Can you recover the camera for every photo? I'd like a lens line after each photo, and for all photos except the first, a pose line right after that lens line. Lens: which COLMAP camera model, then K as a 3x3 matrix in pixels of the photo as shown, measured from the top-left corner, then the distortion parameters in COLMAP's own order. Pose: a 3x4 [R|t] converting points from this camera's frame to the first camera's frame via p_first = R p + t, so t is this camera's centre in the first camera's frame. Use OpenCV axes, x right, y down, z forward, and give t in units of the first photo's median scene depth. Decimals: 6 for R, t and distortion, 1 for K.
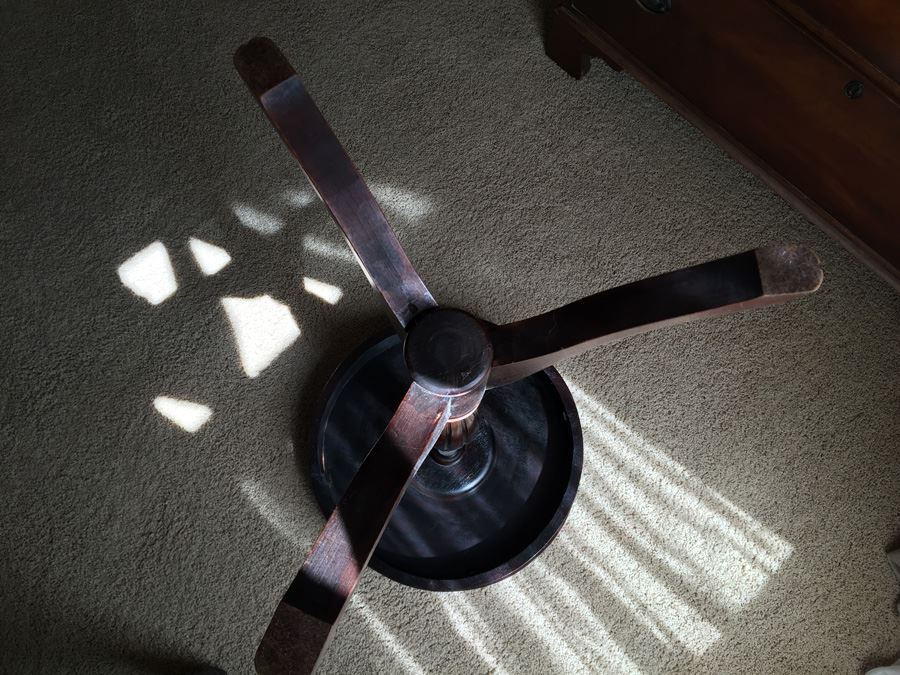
lens RADIAL K [[771.9, 0, 453.4], [0, 771.9, 338.2], [0, 0, 1]] dist [0.096737, -0.148101]
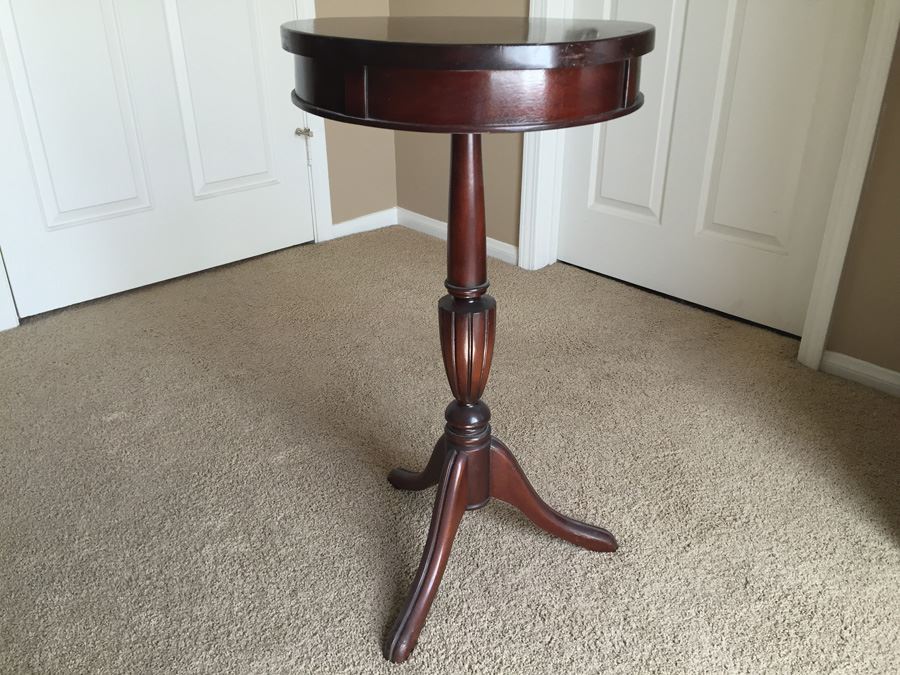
lens RADIAL K [[771.9, 0, 445.6], [0, 771.9, 343.9], [0, 0, 1]] dist [0.096737, -0.148101]
pose [[0.999488, -0.005252, -0.031561, -0.408776], [-0.019758, 0.674545, -0.737969, 0.090395], [0.025165, 0.738215, 0.674096, 0.300007]]
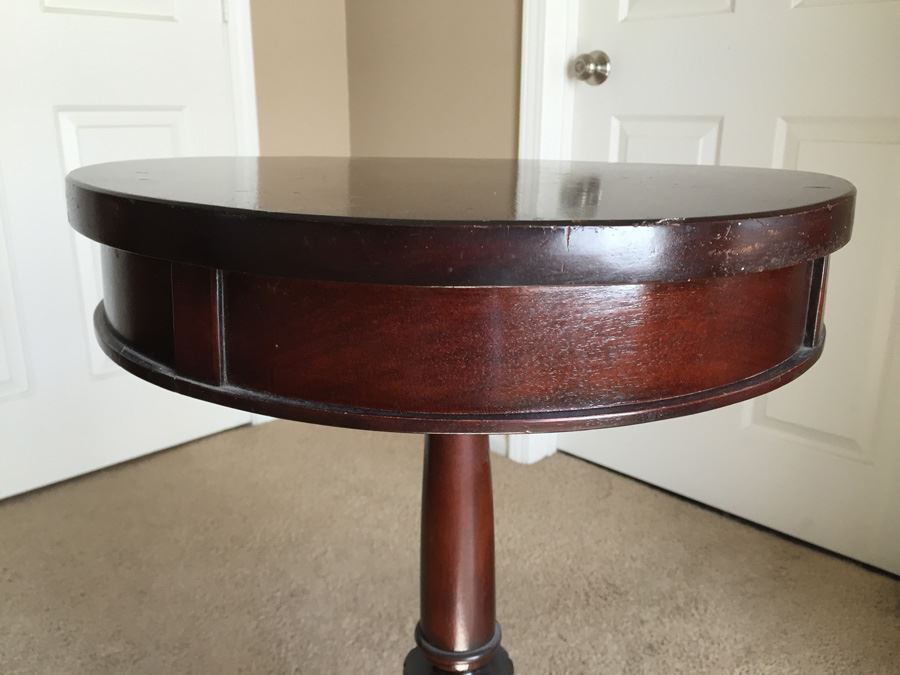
lens RADIAL K [[771.9, 0, 443.3], [0, 771.9, 342.2], [0, 0, 1]] dist [0.096737, -0.148101]
pose [[0.999937, -0.010322, 0.004428, -0.419905], [0.009310, 0.541233, -0.840821, -0.285168], [0.006283, 0.840809, 0.541295, 0.435692]]
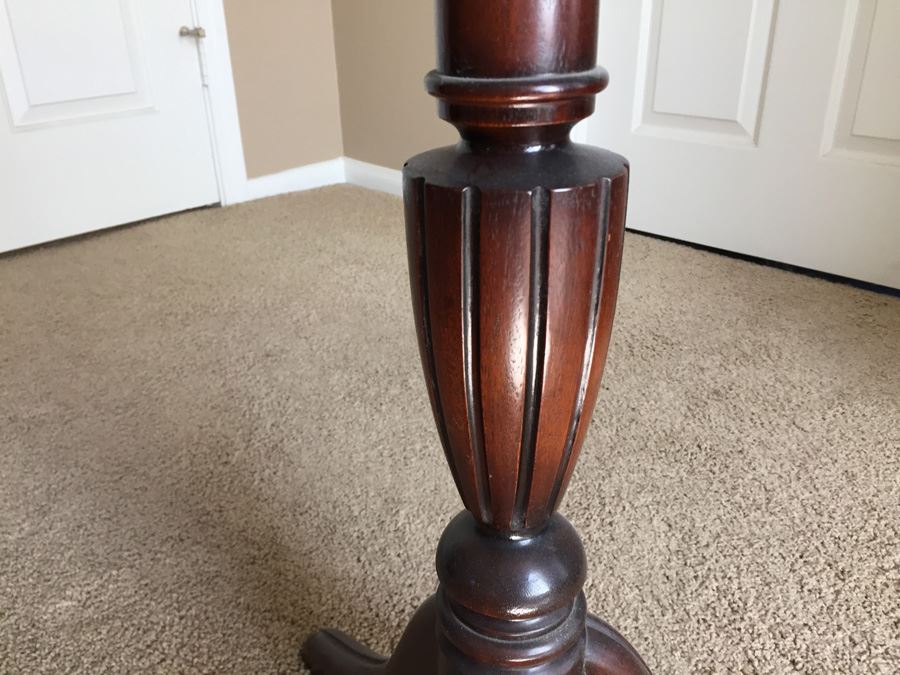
lens RADIAL K [[771.9, 0, 442.6], [0, 771.9, 329.0], [0, 0, 1]] dist [0.096737, -0.148101]
pose [[0.999309, -0.036826, 0.005034, -0.434388], [0.027797, 0.650583, -0.758926, -0.356140], [0.024673, 0.758541, 0.651158, 0.719355]]
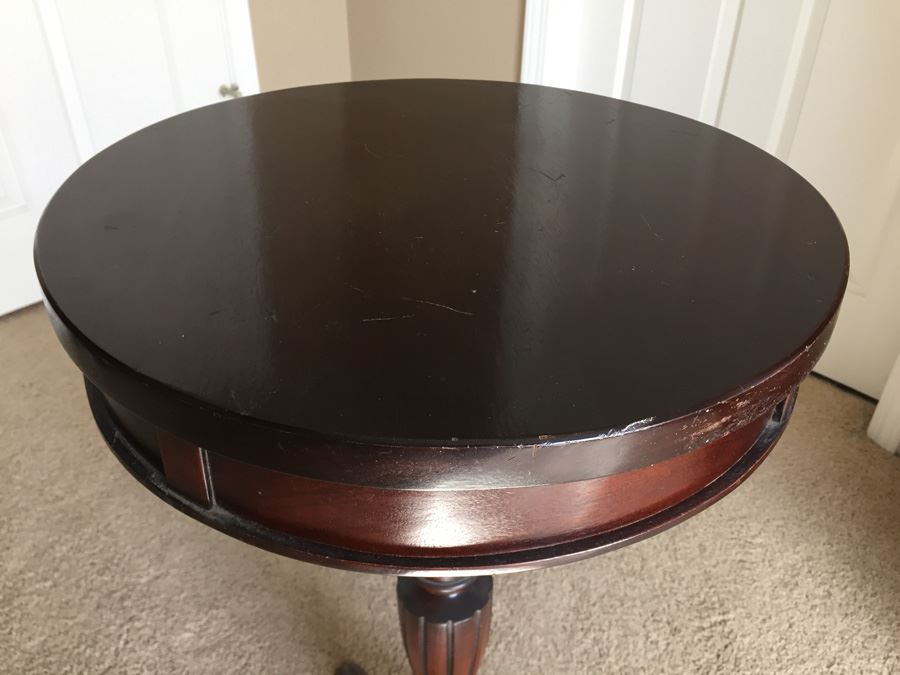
lens RADIAL K [[771.9, 0, 446.6], [0, 771.9, 335.6], [0, 0, 1]] dist [0.096737, -0.148101]
pose [[0.999991, -0.003591, -0.002420, -0.408674], [0.001302, 0.782223, -0.622998, -0.368194], [0.004130, 0.622989, 0.782220, 0.336313]]
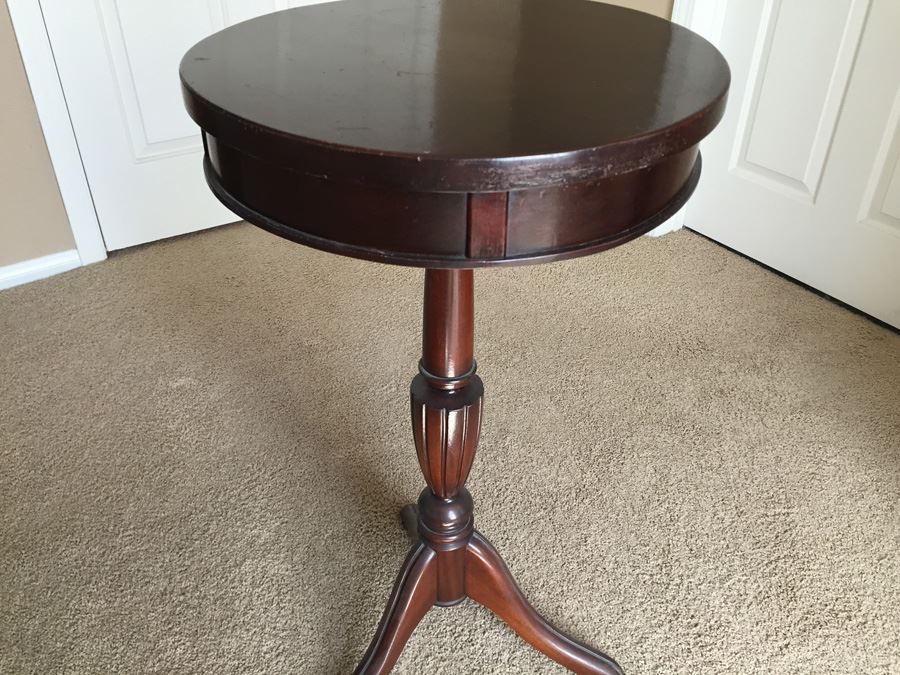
lens RADIAL K [[771.9, 0, 445.2], [0, 771.9, 332.7], [0, 0, 1]] dist [0.096737, -0.148101]
pose [[0.979123, 0.104014, -0.174642, -0.379773], [-0.192048, 0.754874, -0.627122, -0.129786], [0.066603, 0.647569, 0.759090, 0.284262]]
